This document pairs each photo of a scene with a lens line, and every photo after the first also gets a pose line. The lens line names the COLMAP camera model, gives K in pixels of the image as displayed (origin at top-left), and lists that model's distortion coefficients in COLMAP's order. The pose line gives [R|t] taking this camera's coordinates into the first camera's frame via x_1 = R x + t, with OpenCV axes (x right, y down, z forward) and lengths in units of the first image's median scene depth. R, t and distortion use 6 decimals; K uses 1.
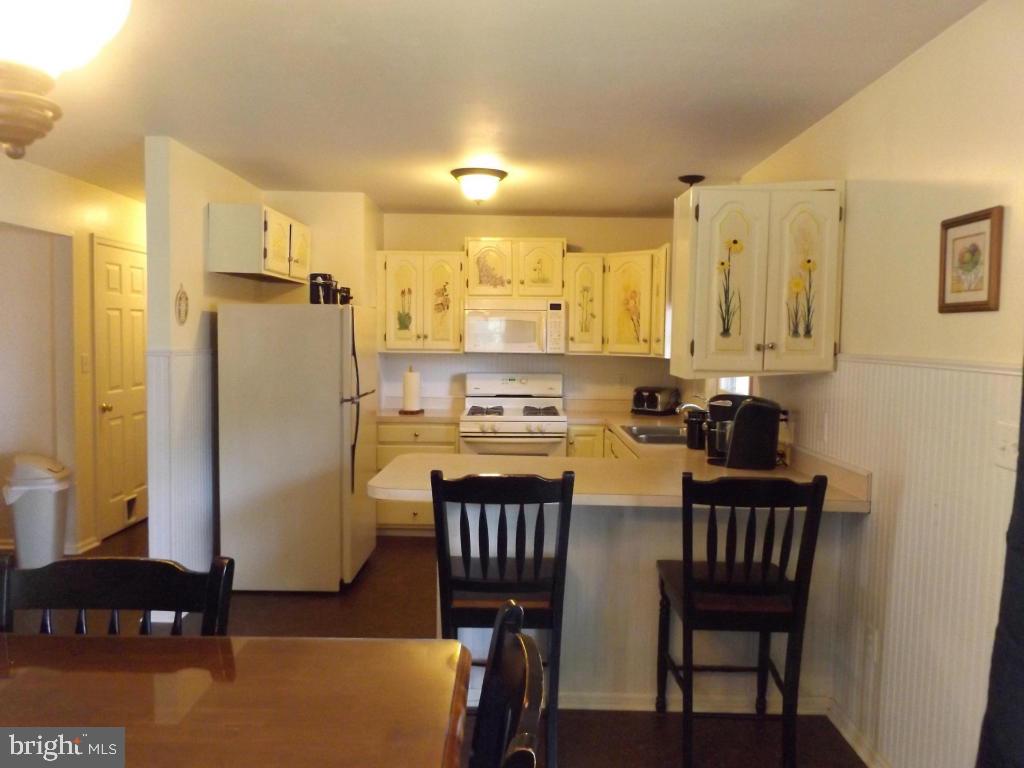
lens RADIAL K [[761.8, 0, 514.9], [0, 761.8, 382.8], [0, 0, 1]] dist [-0.008992, 0.000985]
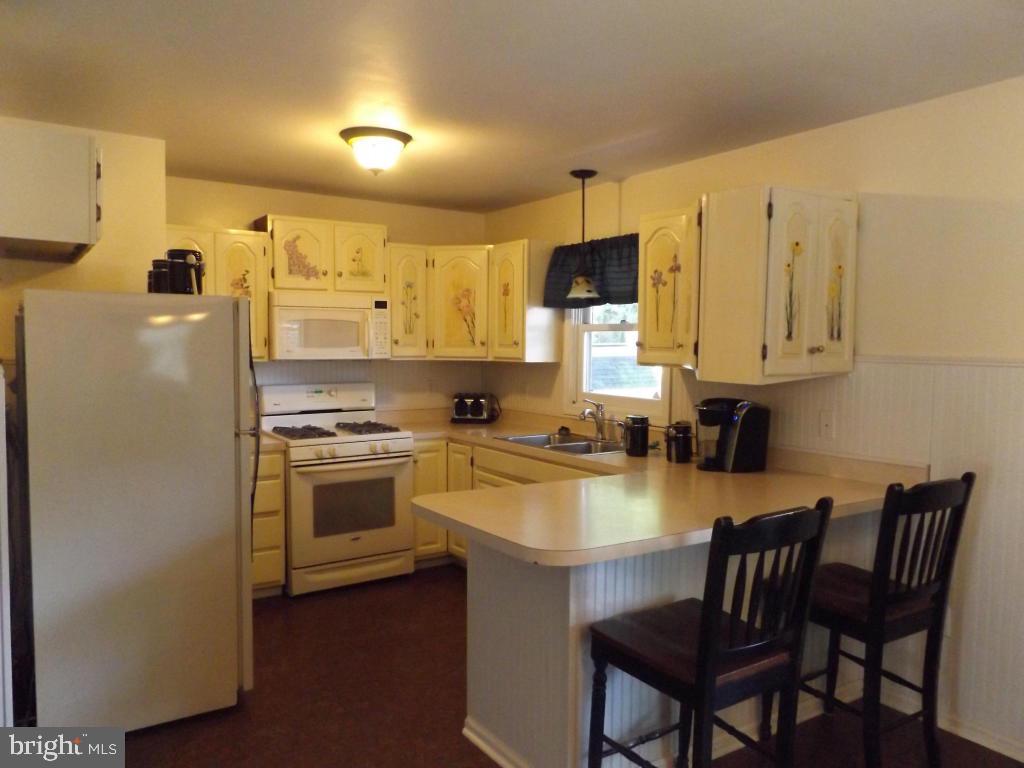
lens RADIAL K [[761.8, 0, 514.9], [0, 761.8, 382.8], [0, 0, 1]] dist [-0.008992, 0.000985]
pose [[0.828643, -0.037462, 0.558523, -0.303632], [0.037397, 0.999234, 0.011539, -0.016195], [-0.558527, 0.011325, 0.829409, 0.206291]]
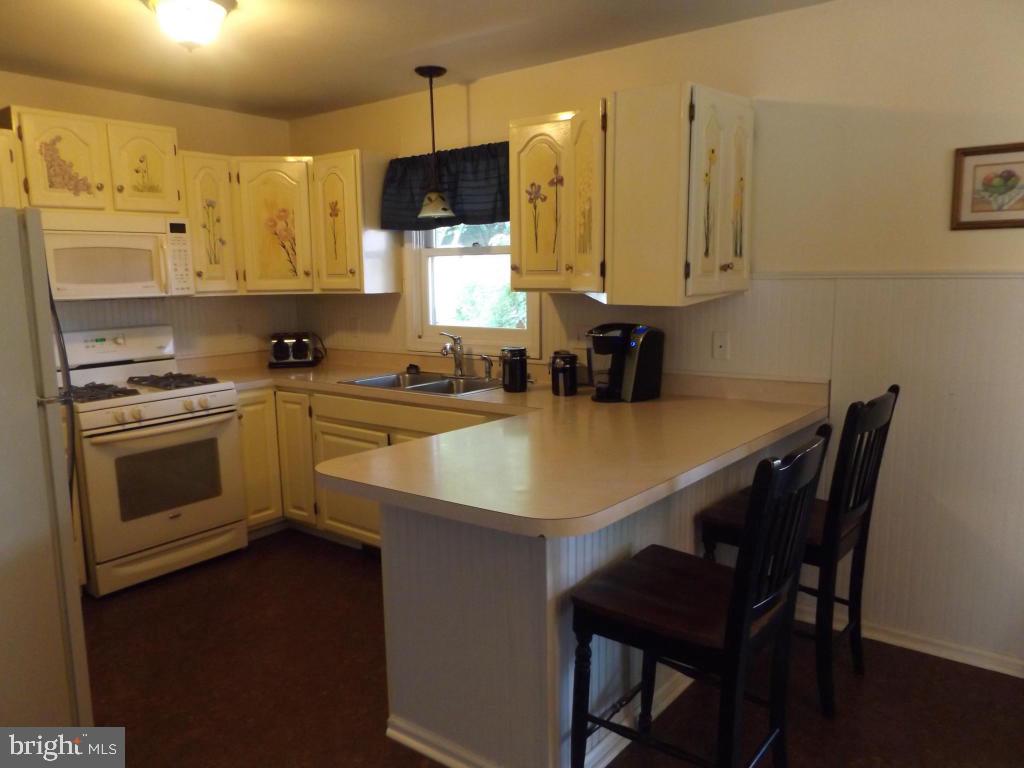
lens RADIAL K [[761.8, 0, 514.9], [0, 761.8, 382.8], [0, 0, 1]] dist [-0.008992, 0.000985]
pose [[0.606657, -0.137065, 0.783059, -0.321266], [0.073565, 0.990477, 0.116378, -0.018314], [-0.791553, -0.012995, 0.610962, 0.333579]]
